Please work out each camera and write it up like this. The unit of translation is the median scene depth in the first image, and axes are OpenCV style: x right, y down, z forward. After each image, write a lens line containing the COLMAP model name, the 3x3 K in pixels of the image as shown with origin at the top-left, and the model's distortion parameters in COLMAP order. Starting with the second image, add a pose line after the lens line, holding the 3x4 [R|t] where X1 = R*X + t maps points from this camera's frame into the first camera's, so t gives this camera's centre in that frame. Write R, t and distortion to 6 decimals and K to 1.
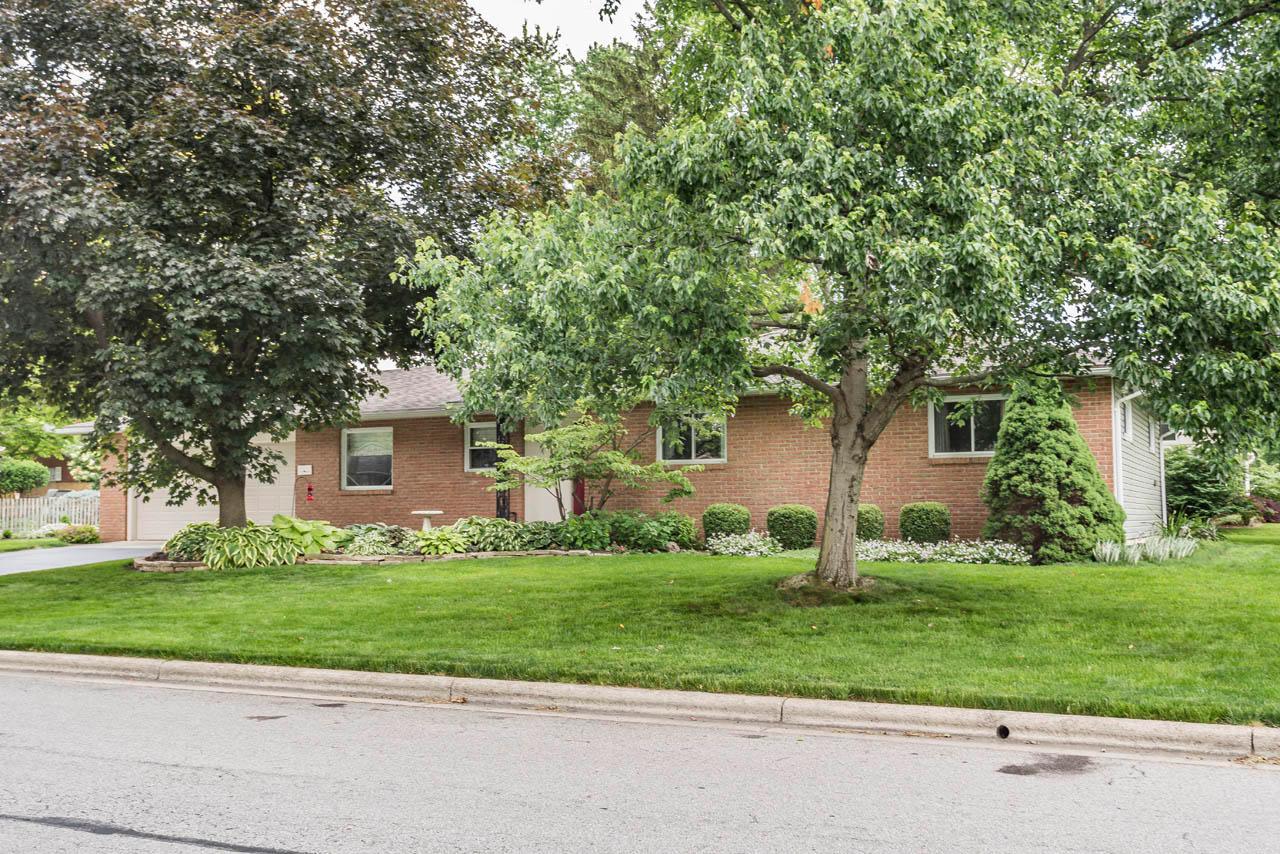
lens RADIAL K [[1279.3, 0, 662.4], [0, 1279.3, 440.4], [0, 0, 1]] dist [0.001259, 0.000786]
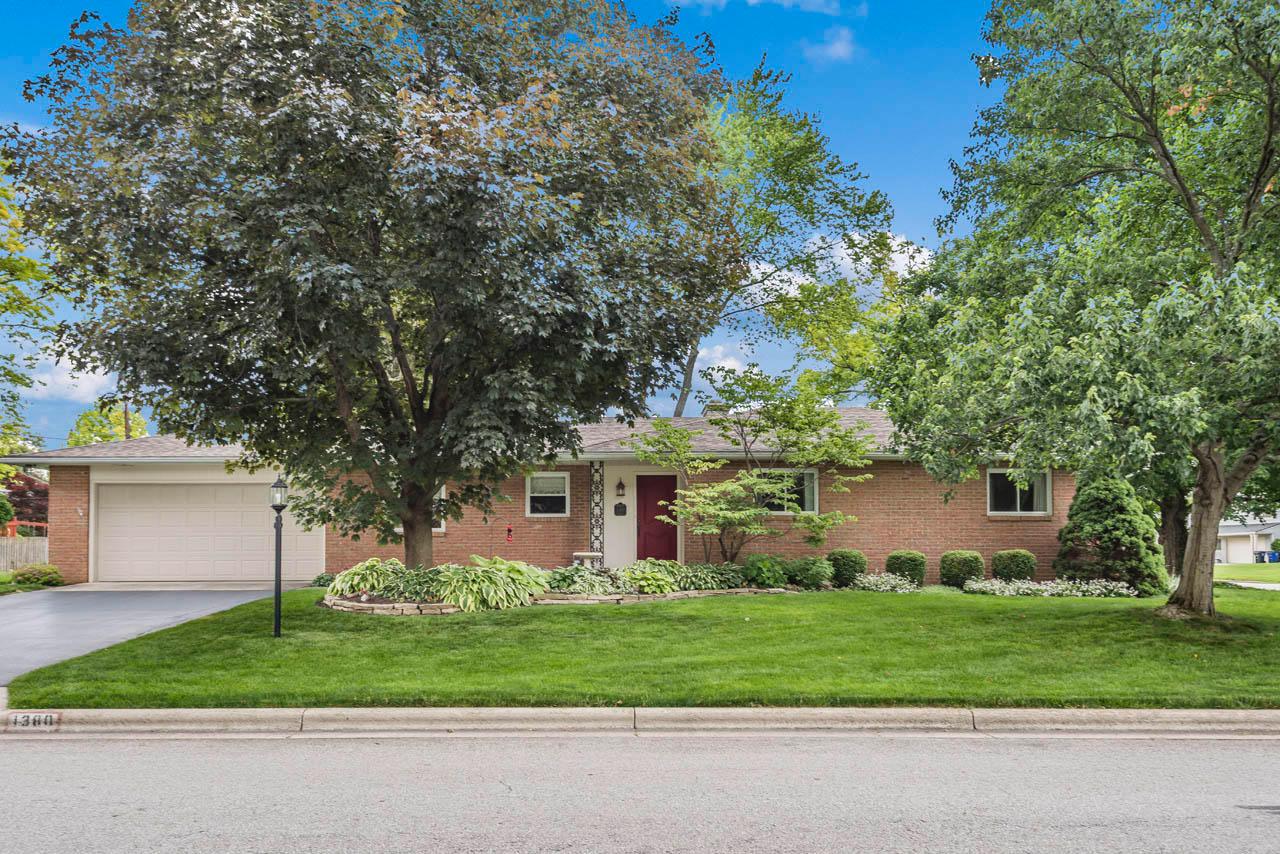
lens RADIAL K [[978.1, 0, 638.1], [0, 978.1, 516.4], [0, 0, 1]] dist [0.002956, 0.012002]
pose [[0.899770, 0.025664, 0.435610, -0.614666], [-0.032386, 0.999443, 0.008014, 0.020412], [-0.435162, -0.021318, 0.900100, 0.299684]]
